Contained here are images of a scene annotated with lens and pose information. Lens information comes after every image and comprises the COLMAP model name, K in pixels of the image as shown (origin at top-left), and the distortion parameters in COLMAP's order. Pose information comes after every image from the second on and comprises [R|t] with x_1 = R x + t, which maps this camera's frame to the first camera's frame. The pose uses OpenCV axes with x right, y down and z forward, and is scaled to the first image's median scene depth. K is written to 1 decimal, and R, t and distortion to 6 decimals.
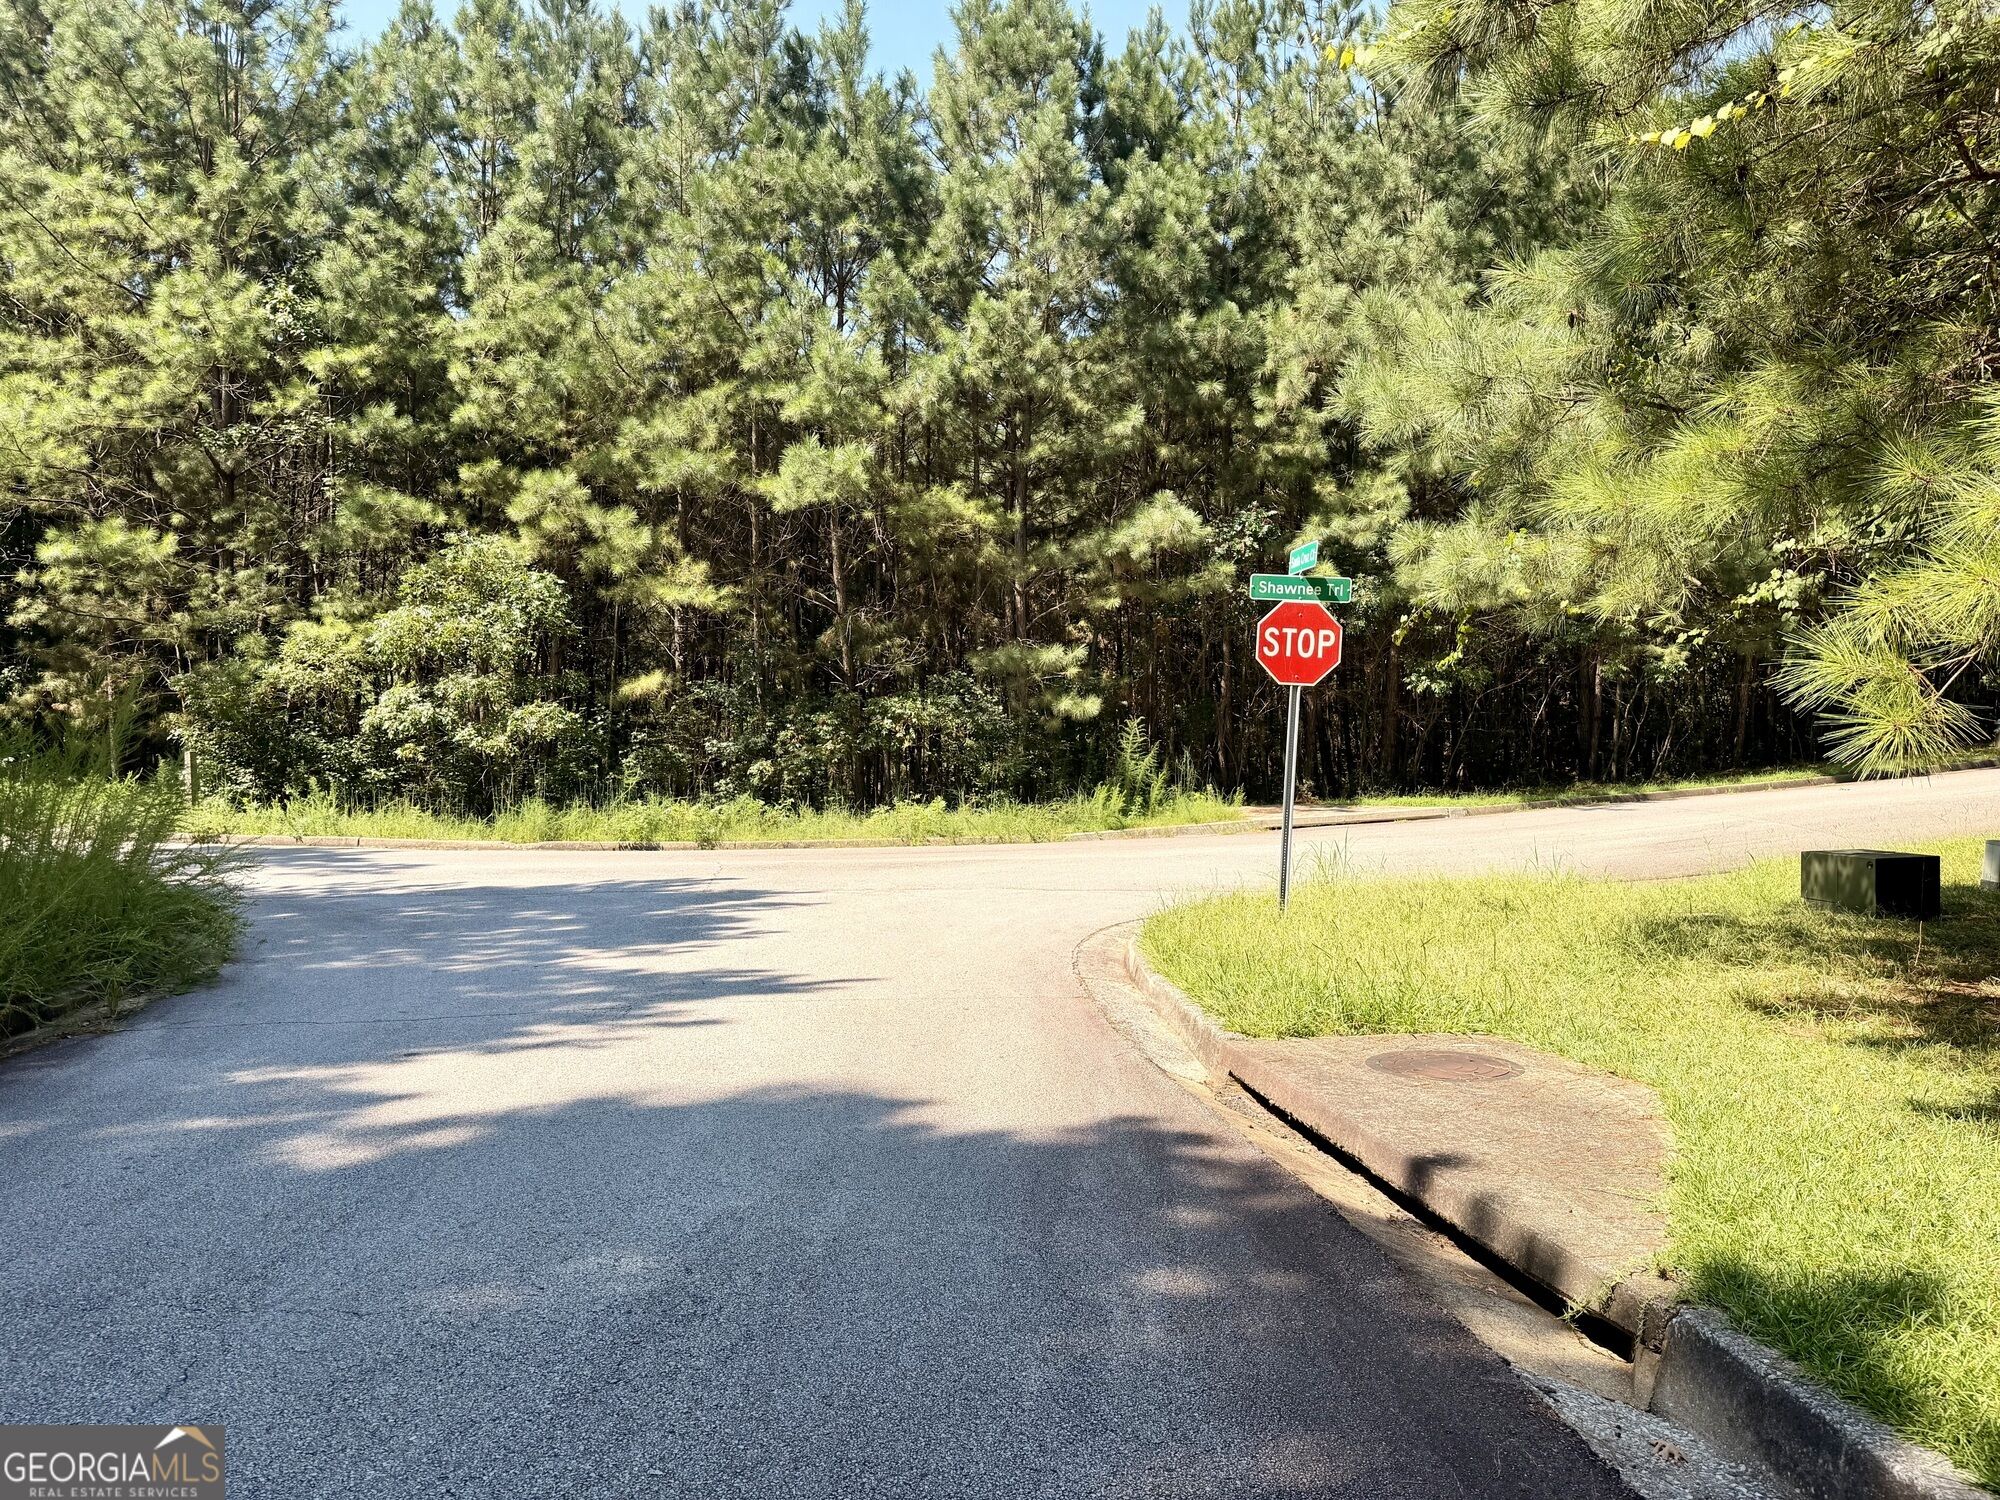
lens RADIAL K [[1495.7, 0, 1000.0], [0, 1495.7, 750.0], [0, 0, 1]] dist [0.010111, 0.006797]
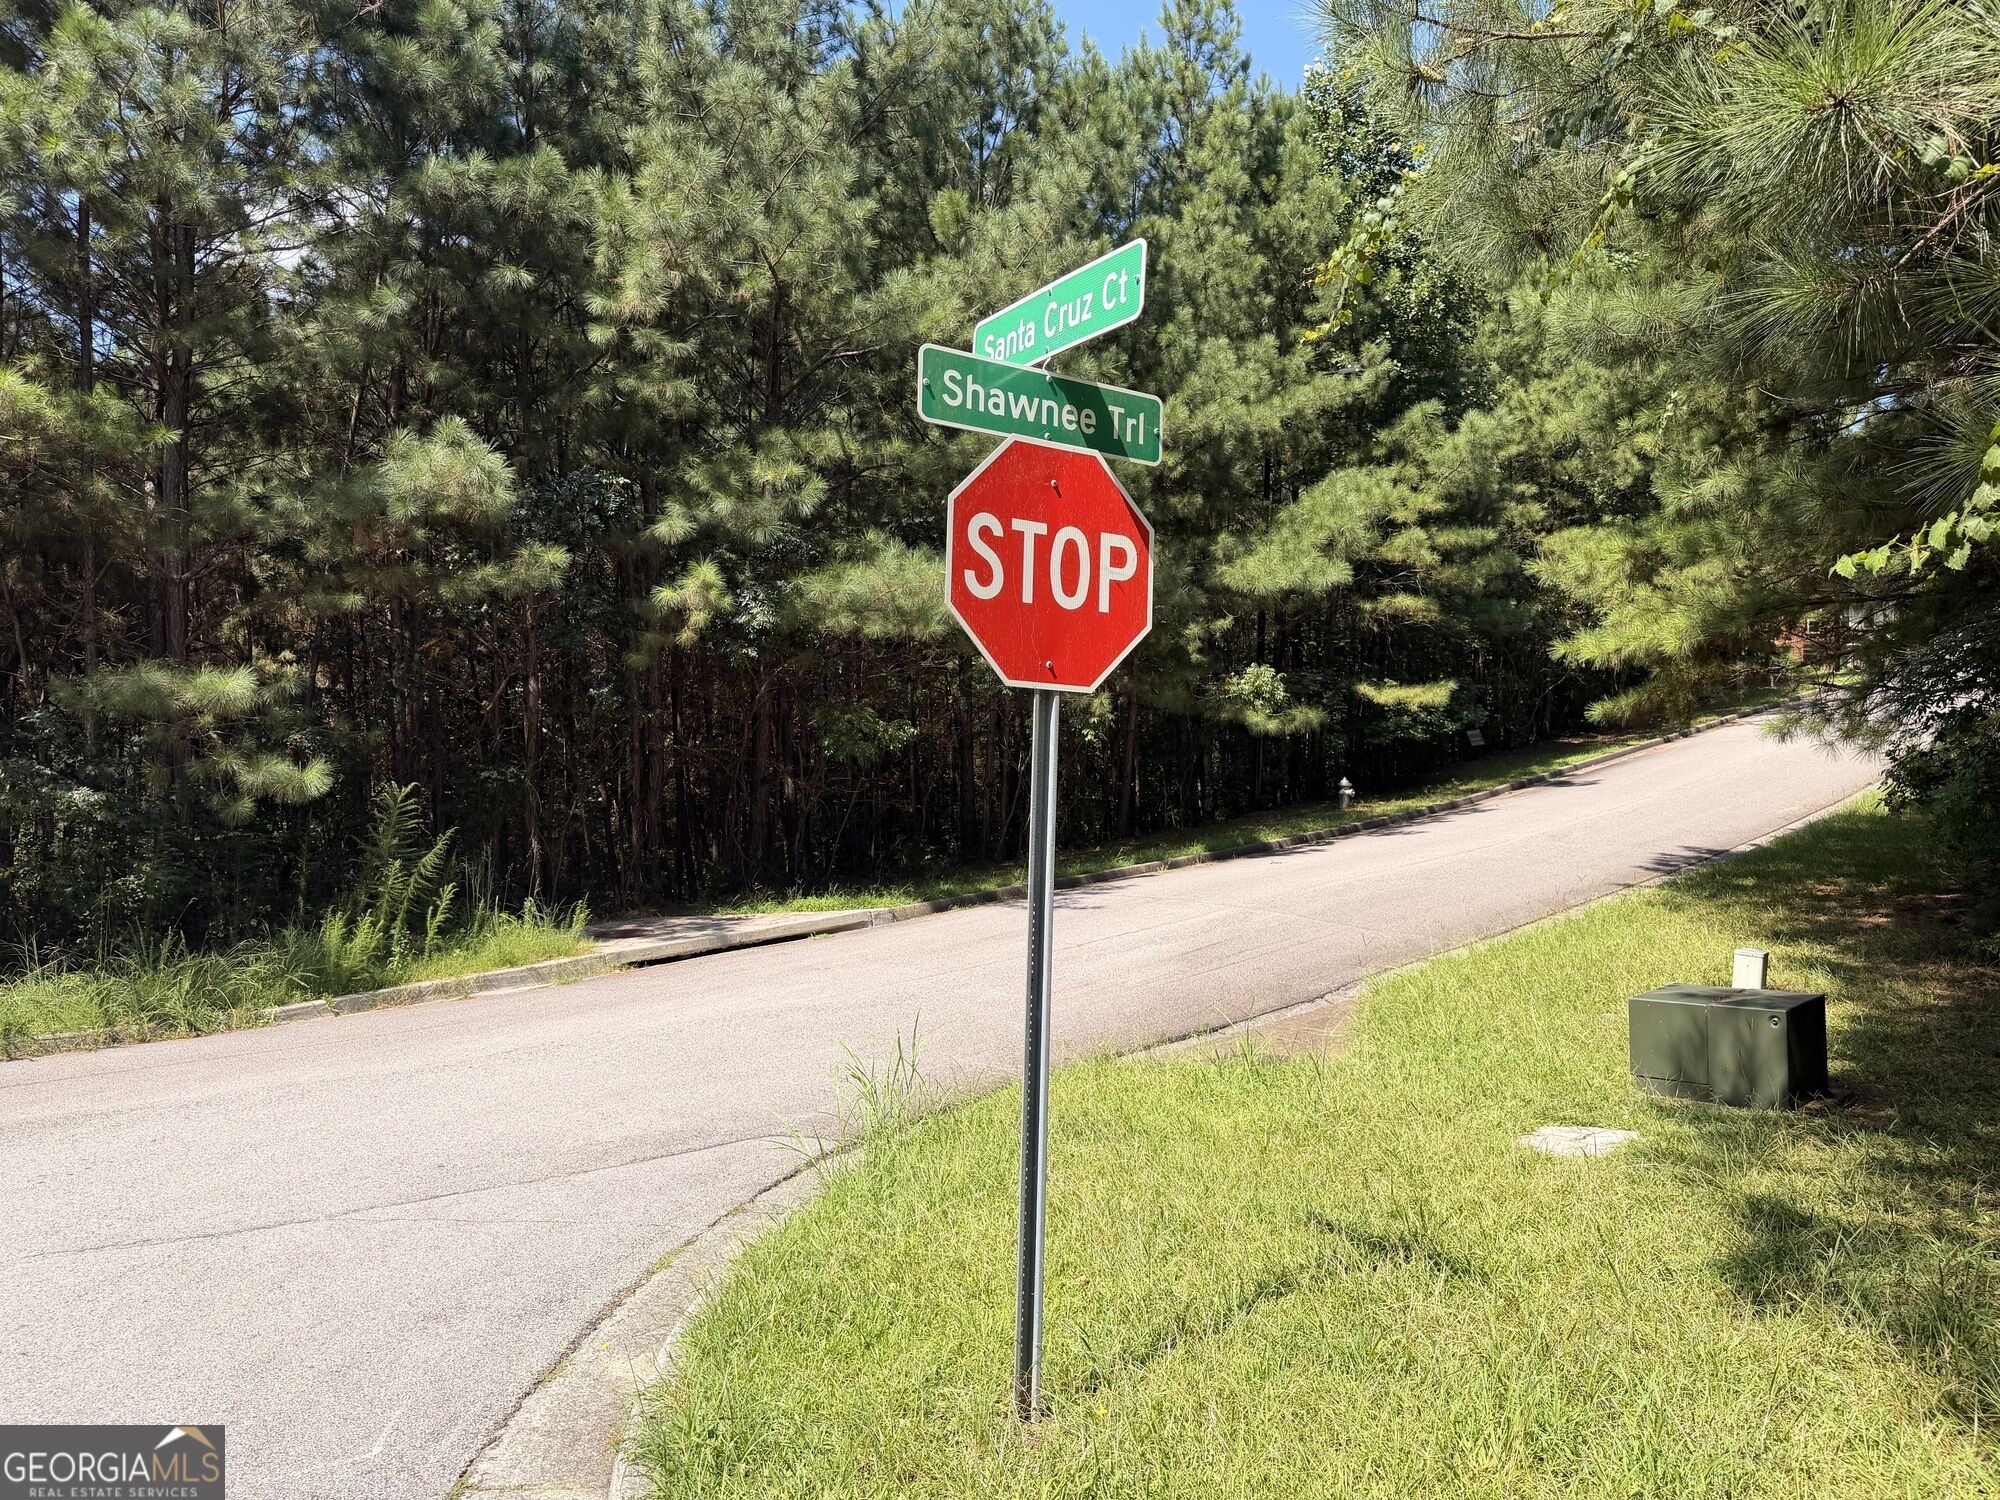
lens RADIAL K [[1495.7, 0, 1000.0], [0, 1495.7, 750.0], [0, 0, 1]] dist [0.010111, 0.006797]
pose [[0.876648, -0.003685, 0.481118, 0.015177], [0.027348, 0.998736, -0.042183, -0.008950], [-0.480355, 0.050137, 0.875640, 0.389675]]
